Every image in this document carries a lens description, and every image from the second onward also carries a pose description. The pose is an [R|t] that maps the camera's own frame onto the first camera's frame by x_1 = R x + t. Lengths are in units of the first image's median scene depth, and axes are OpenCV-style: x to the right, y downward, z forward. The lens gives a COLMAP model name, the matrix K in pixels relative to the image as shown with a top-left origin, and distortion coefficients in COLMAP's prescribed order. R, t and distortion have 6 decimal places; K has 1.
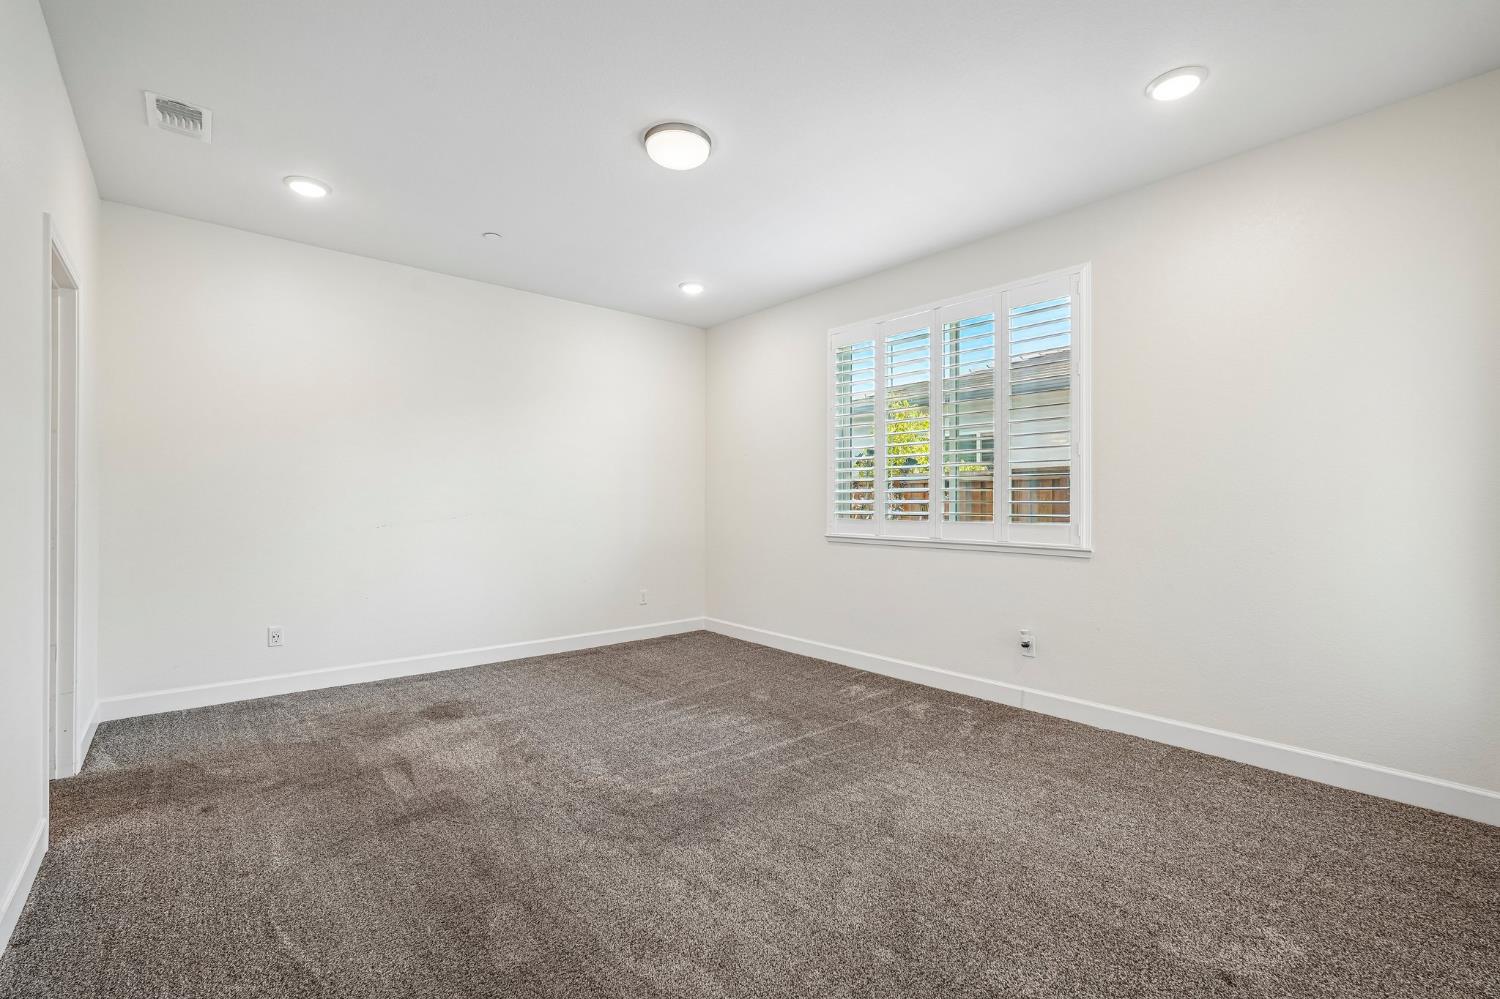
lens RADIAL K [[660.7, 0, 748.3], [0, 660.7, 503.4], [0, 0, 1]] dist [-0.005837, 0.001636]
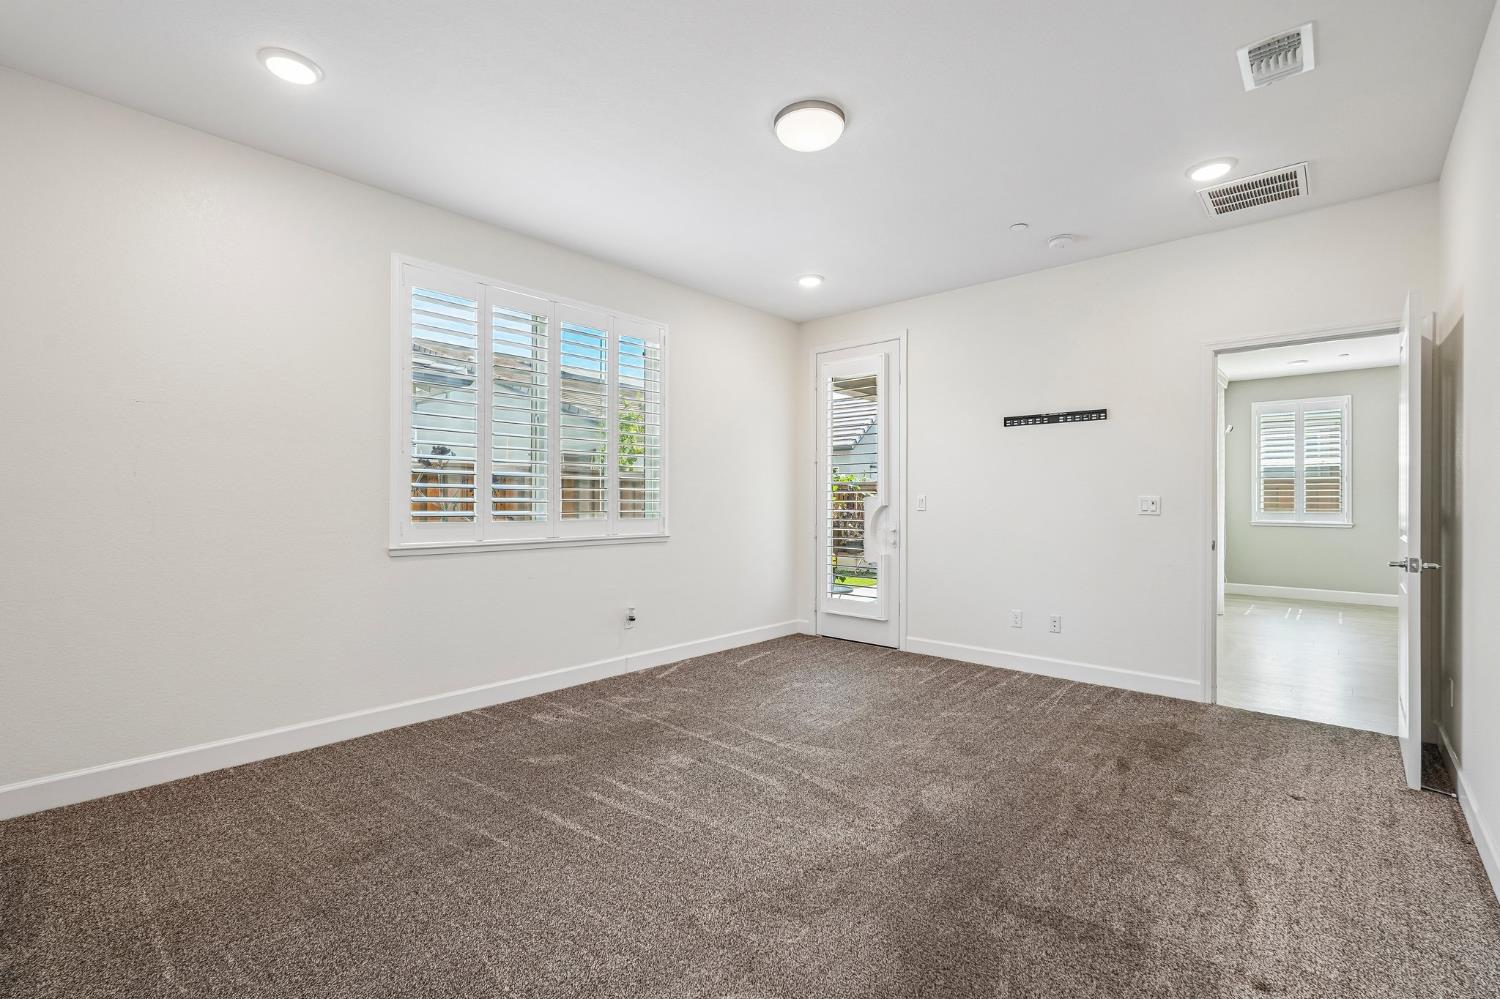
lens RADIAL K [[660.7, 0, 753.0], [0, 660.7, 498.9], [0, 0, 1]] dist [-0.005837, 0.001636]
pose [[-0.117998, -0.002594, 0.993010, -0.704693], [-0.003075, 0.999993, 0.002247, -0.007296], [-0.993009, -0.002788, -0.118006, 0.806754]]
